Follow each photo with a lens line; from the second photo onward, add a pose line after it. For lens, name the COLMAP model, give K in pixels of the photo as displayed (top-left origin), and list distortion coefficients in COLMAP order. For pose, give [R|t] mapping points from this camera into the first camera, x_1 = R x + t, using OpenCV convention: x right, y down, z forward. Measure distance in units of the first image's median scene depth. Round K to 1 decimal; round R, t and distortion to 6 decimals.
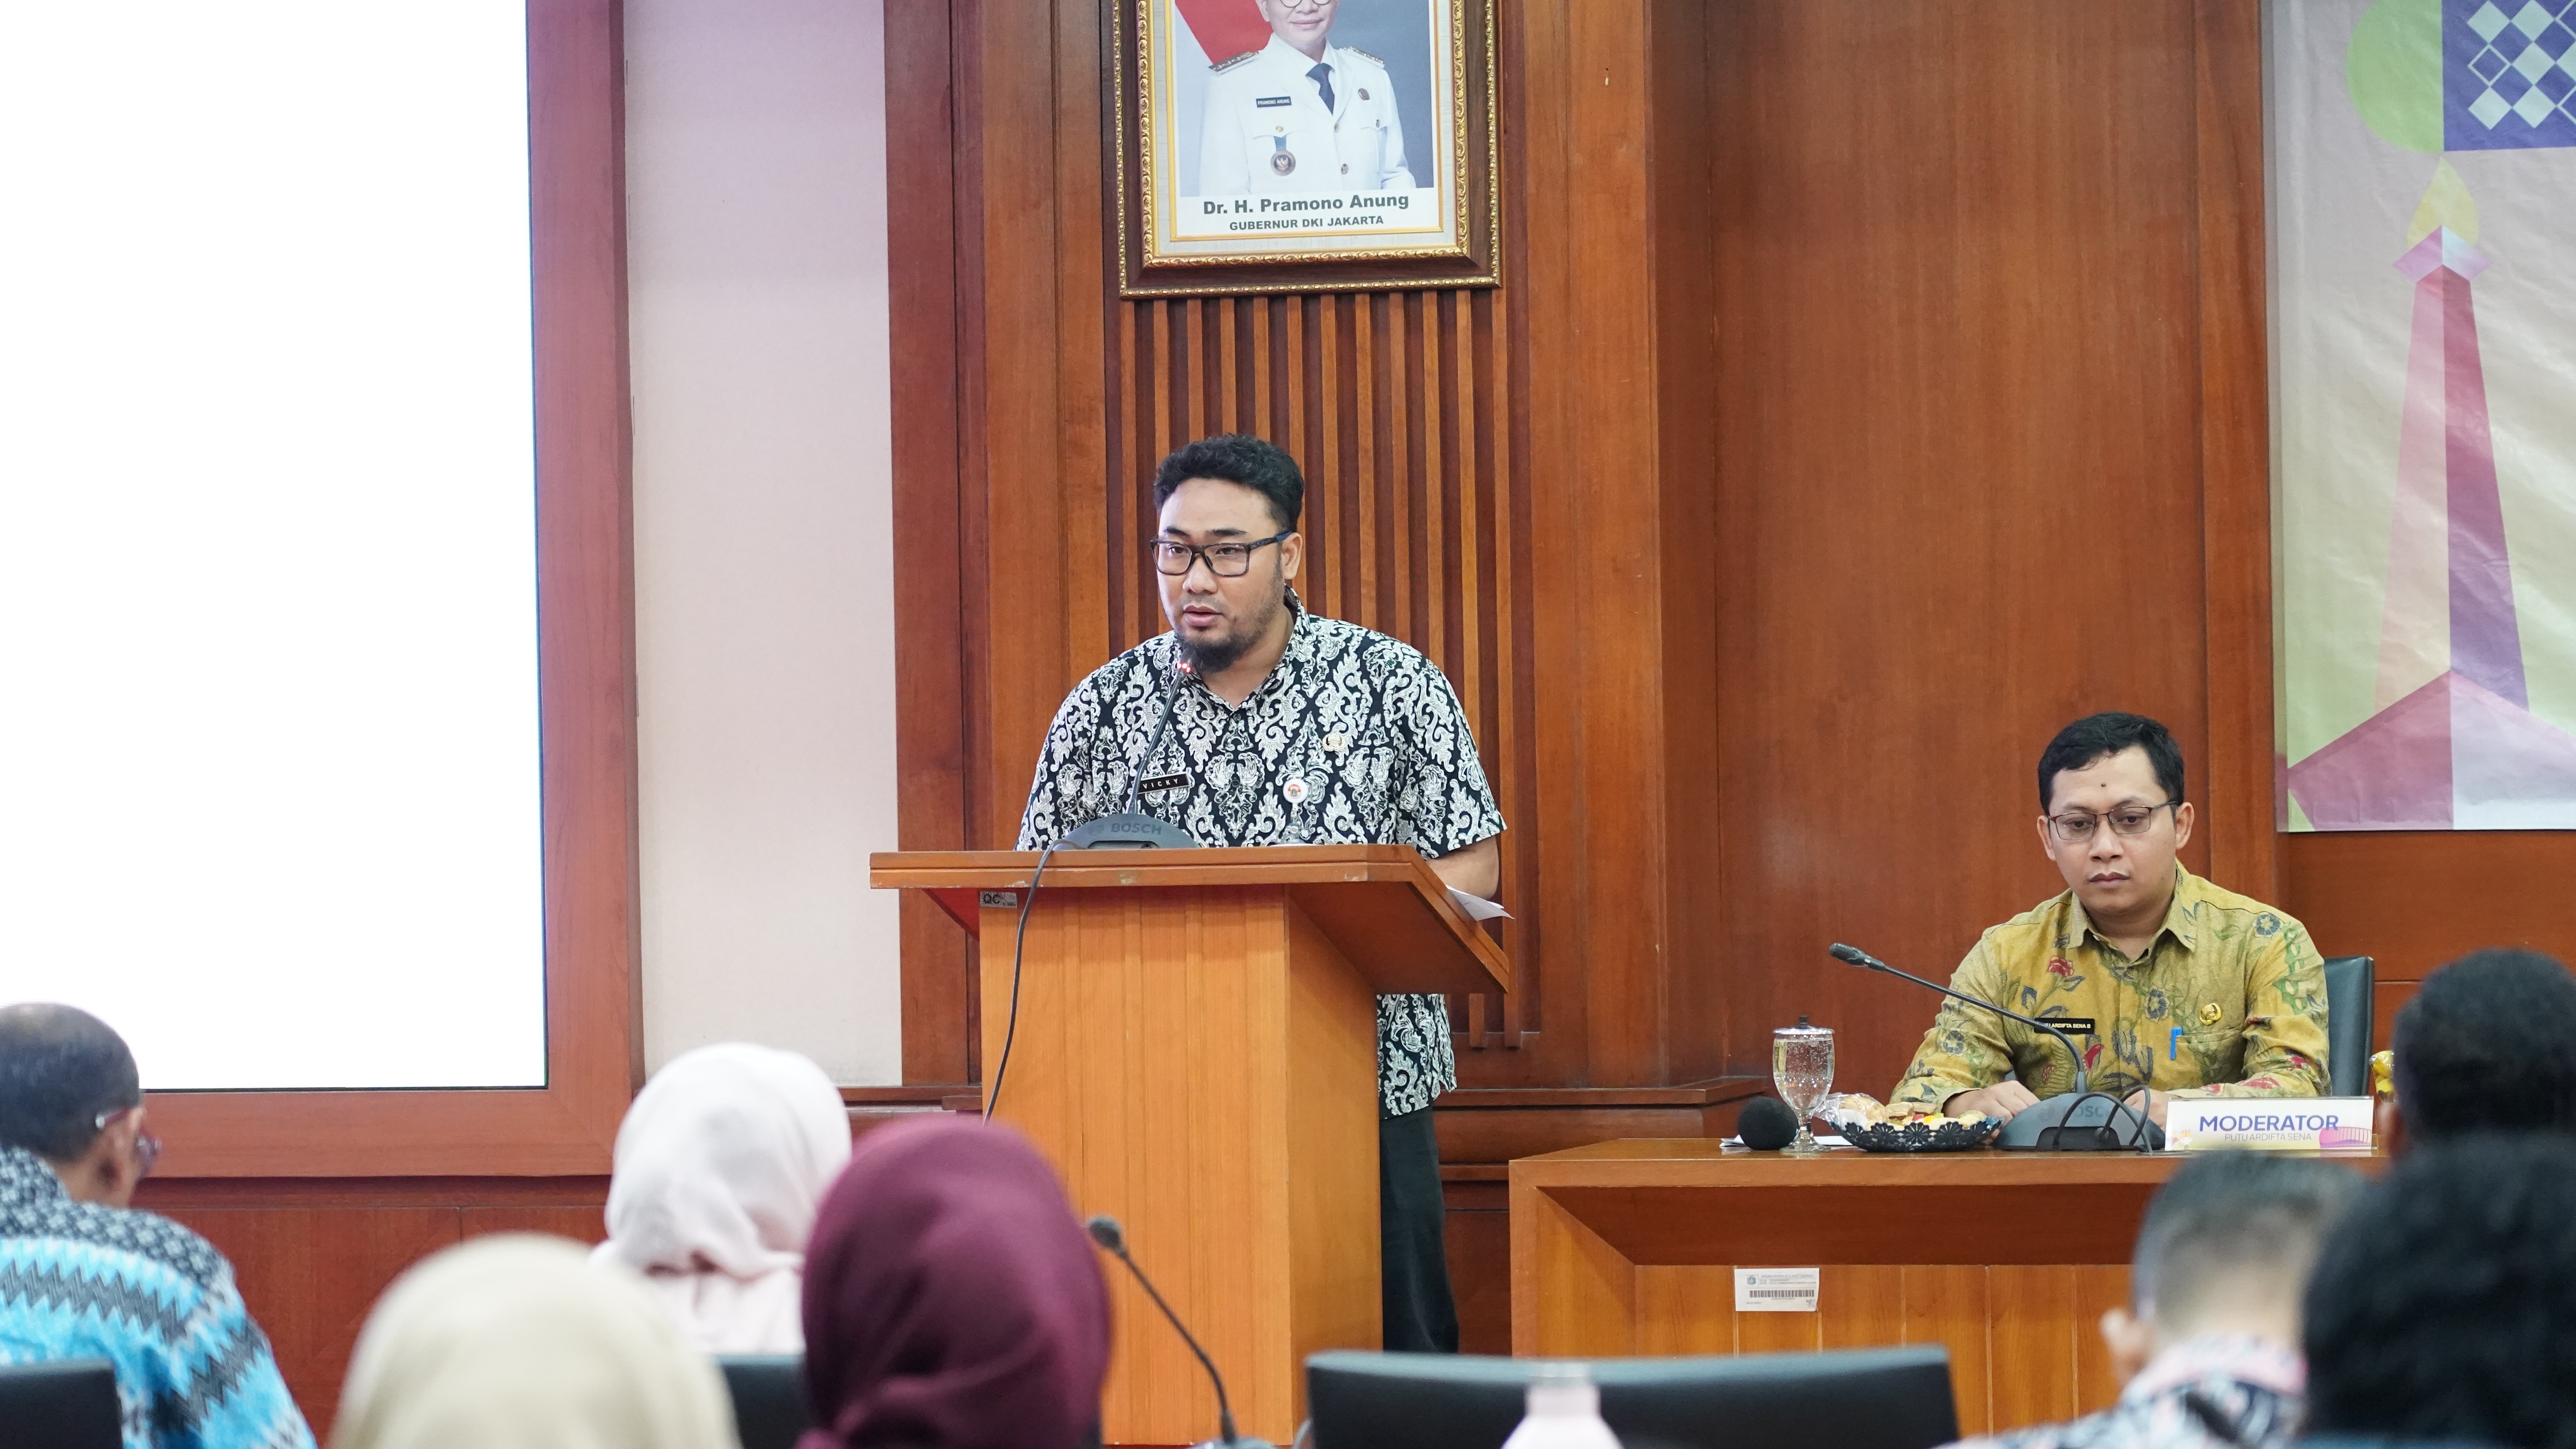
lens RADIAL K [[7663.5, 0, 1303.9], [0, 7663.5, 744.4], [0, 0, 1]] dist [-0.033898, 0.000000]
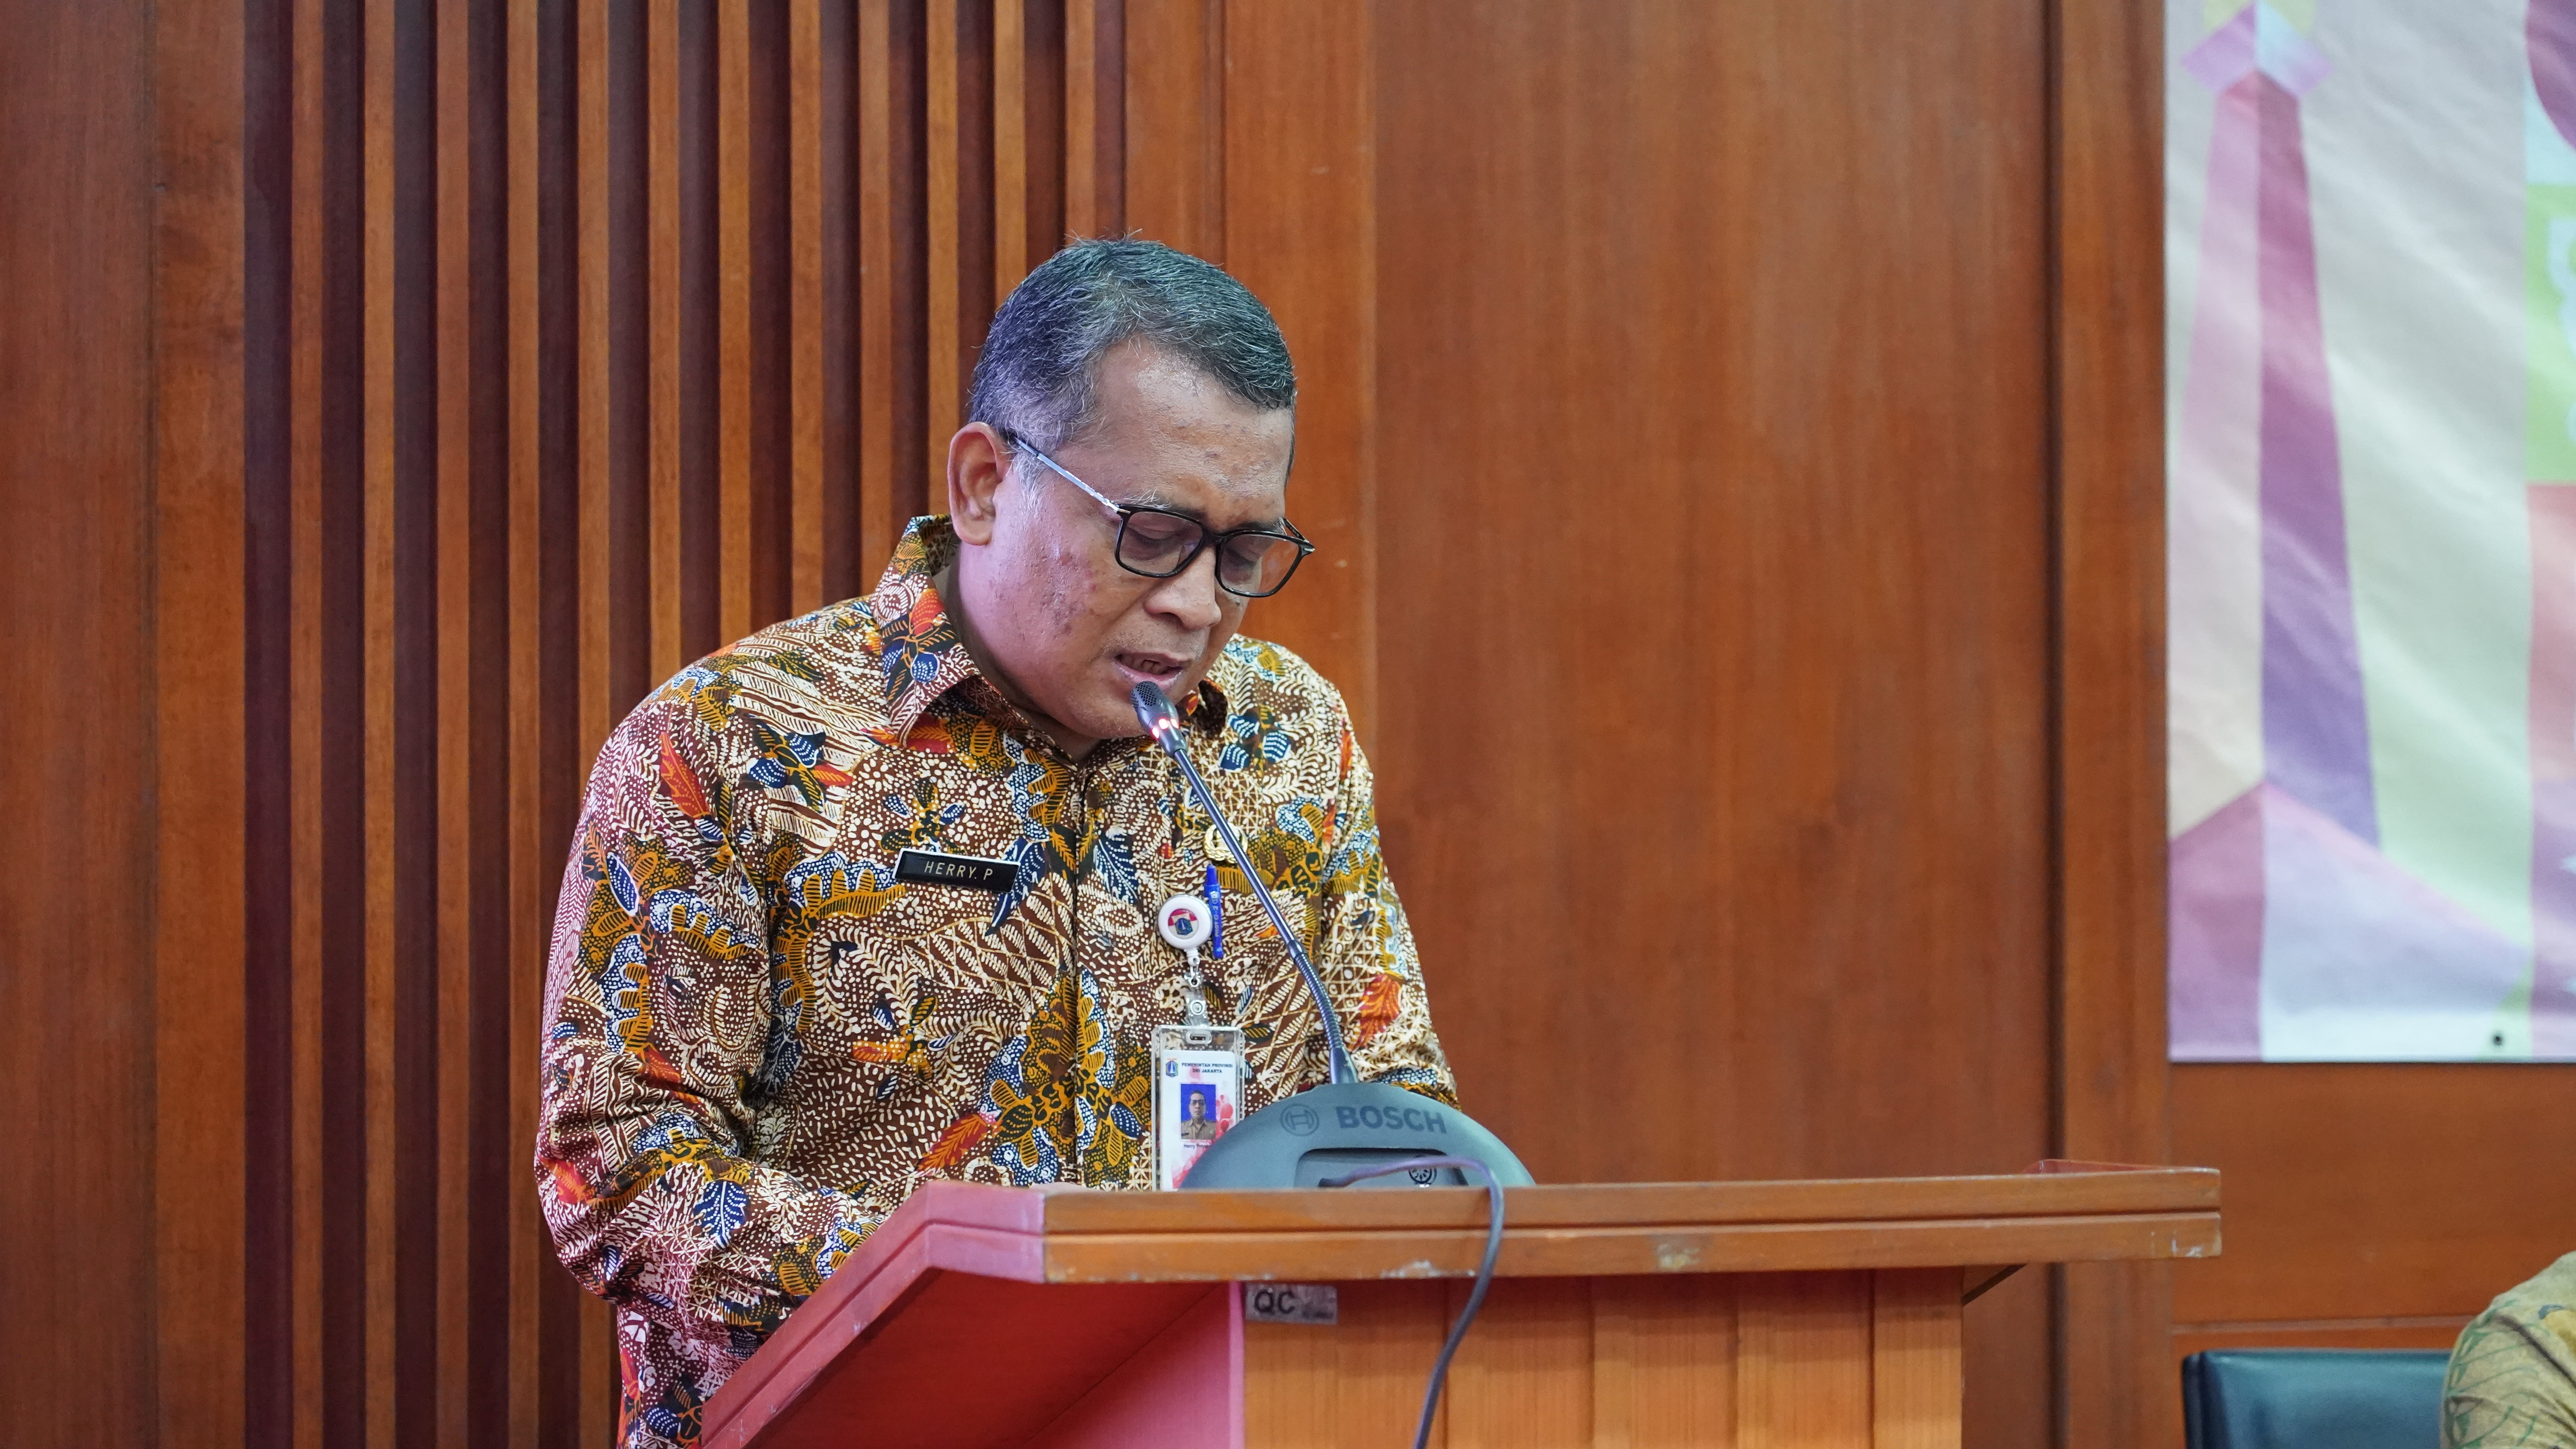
lens RADIAL K [[7663.5, 0, 1307.8], [0, 7663.5, 735.0], [0, 0, 1]] dist [-0.033898, 0.000000]
pose [[0.815843, 0.022243, 0.577846, -0.238827], [-0.017220, 0.999751, -0.014171, -0.003652], [-0.578017, 0.001611, 0.816023, 0.579275]]
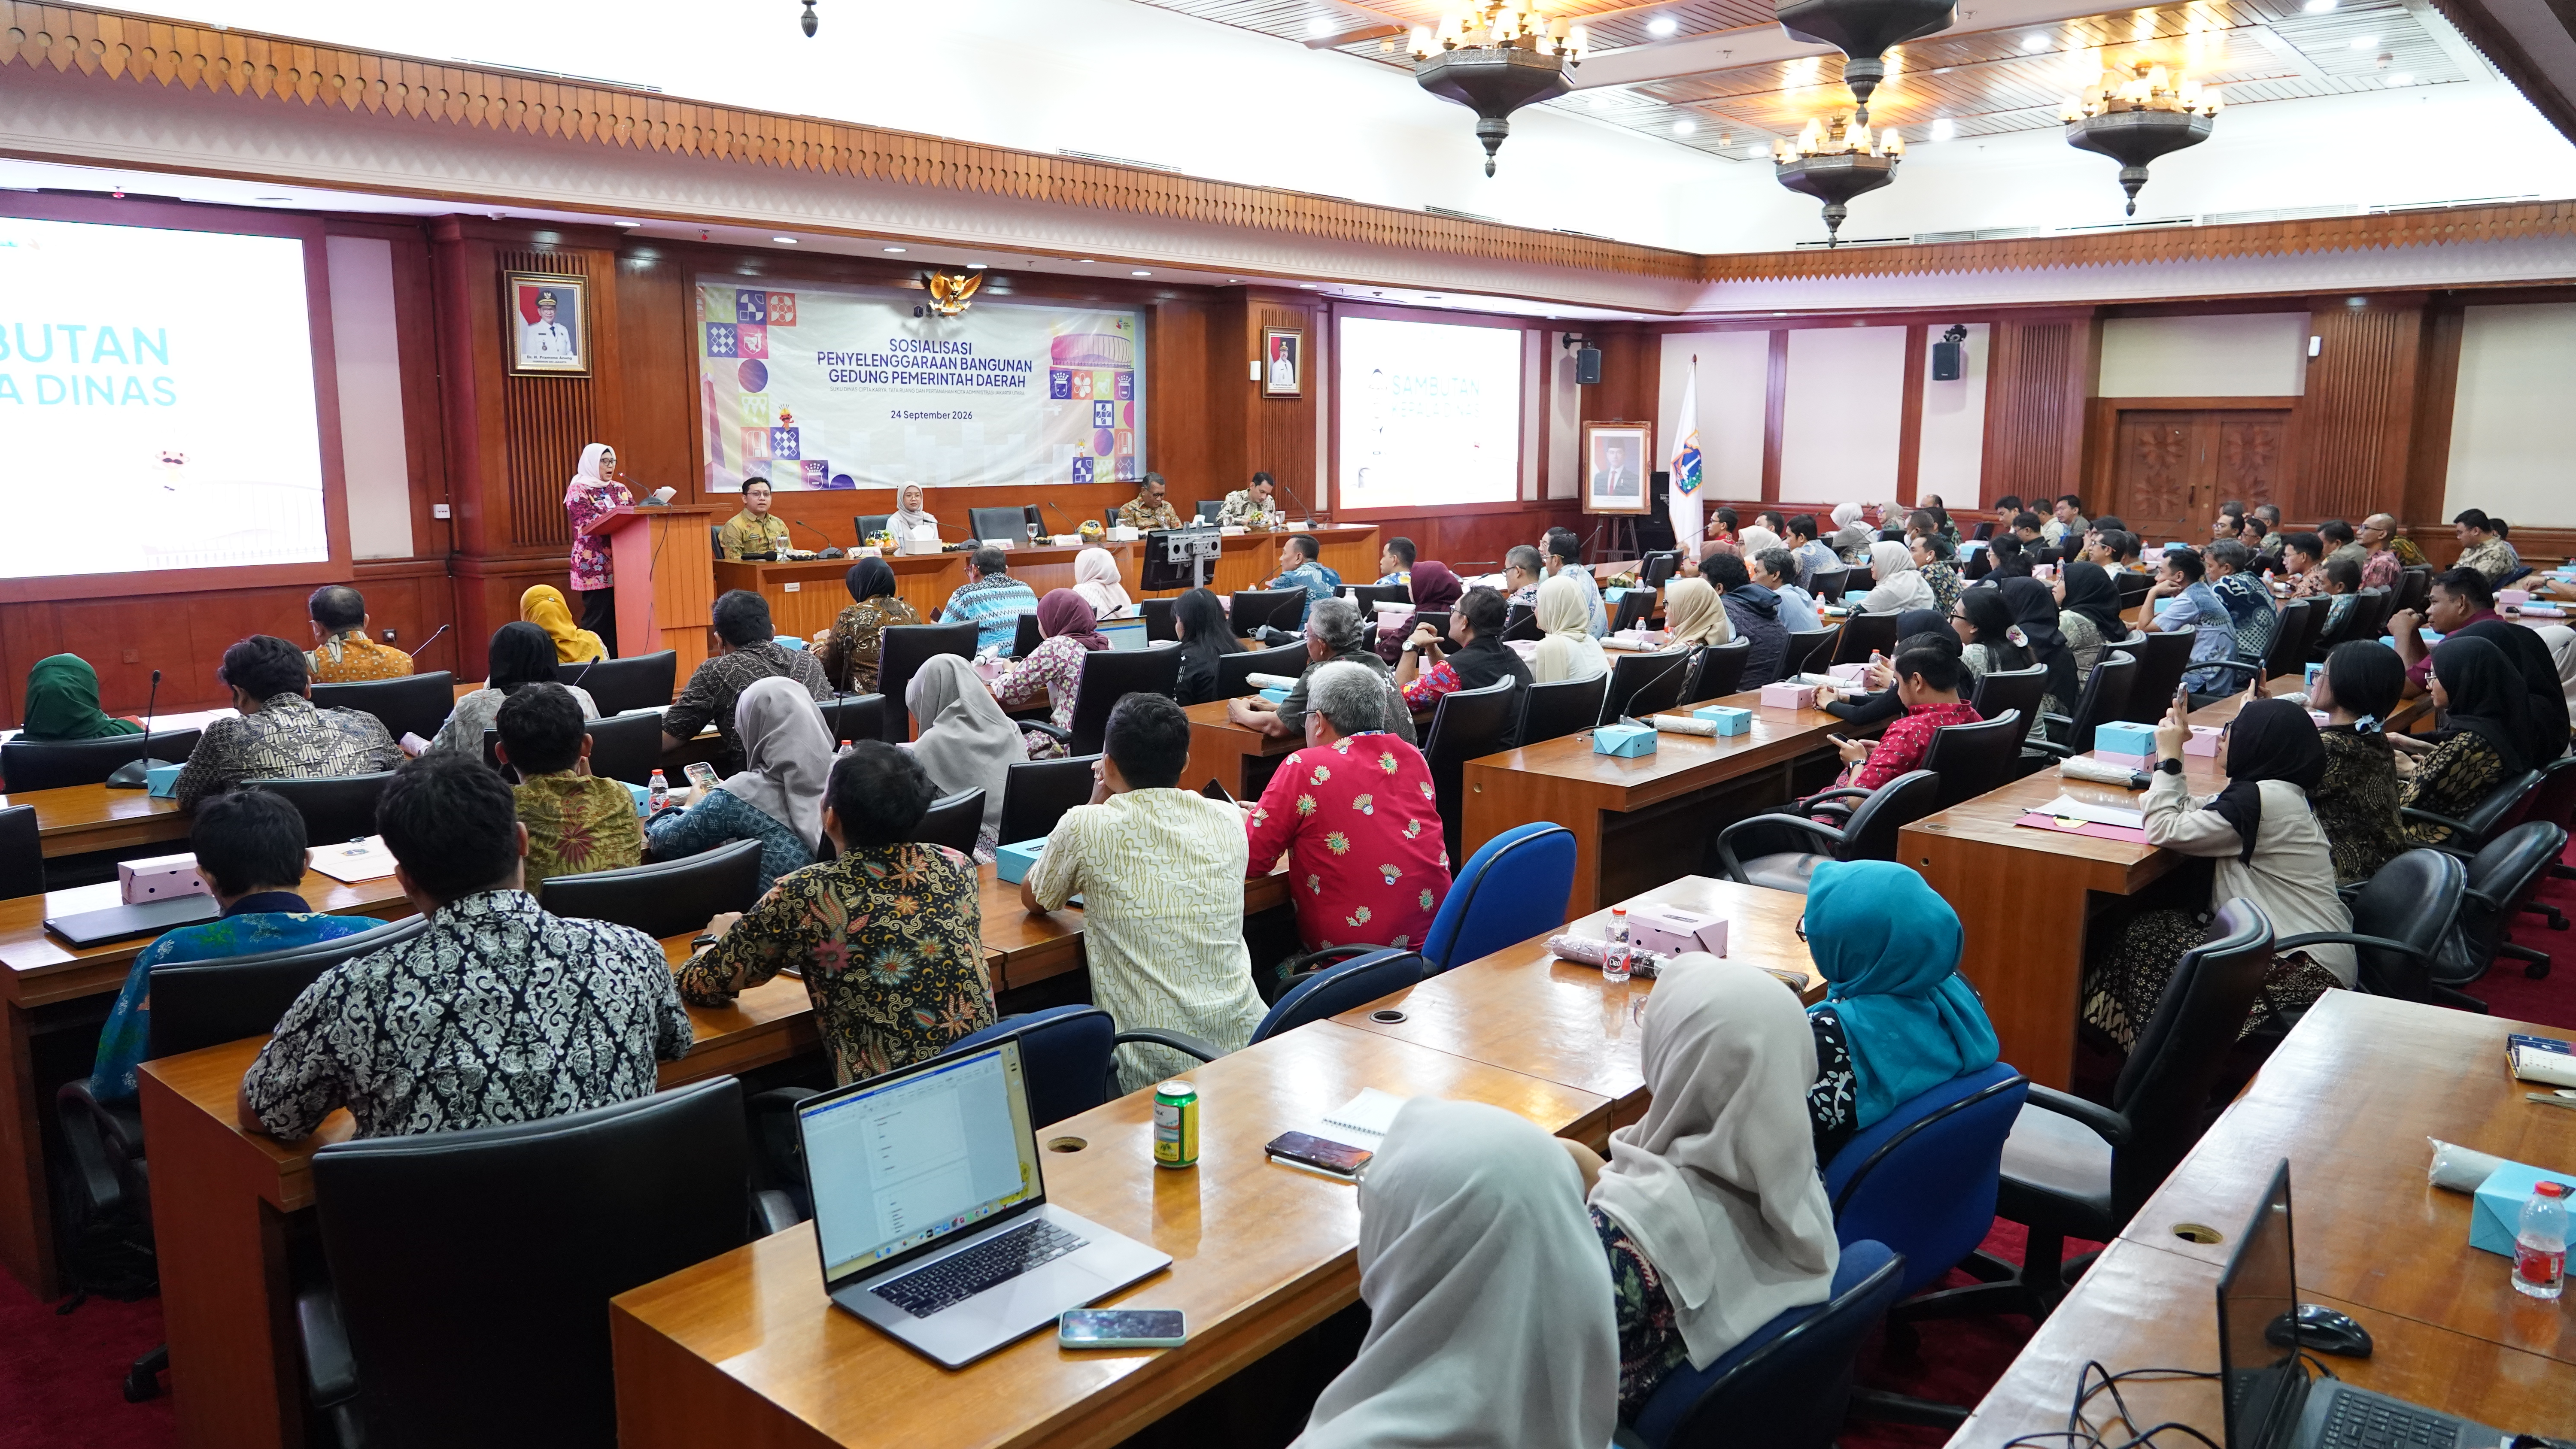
lens RADIAL K [[1805.3, 0, 1298.5], [0, 1805.3, 728.5], [0, 0, 1]] dist [-0.033374, 0.011635]
pose [[0.442026, -0.127818, 0.887849, -0.766865], [-0.025008, 0.987655, 0.154637, -0.028603], [-0.896653, -0.090557, 0.433373, 0.115771]]
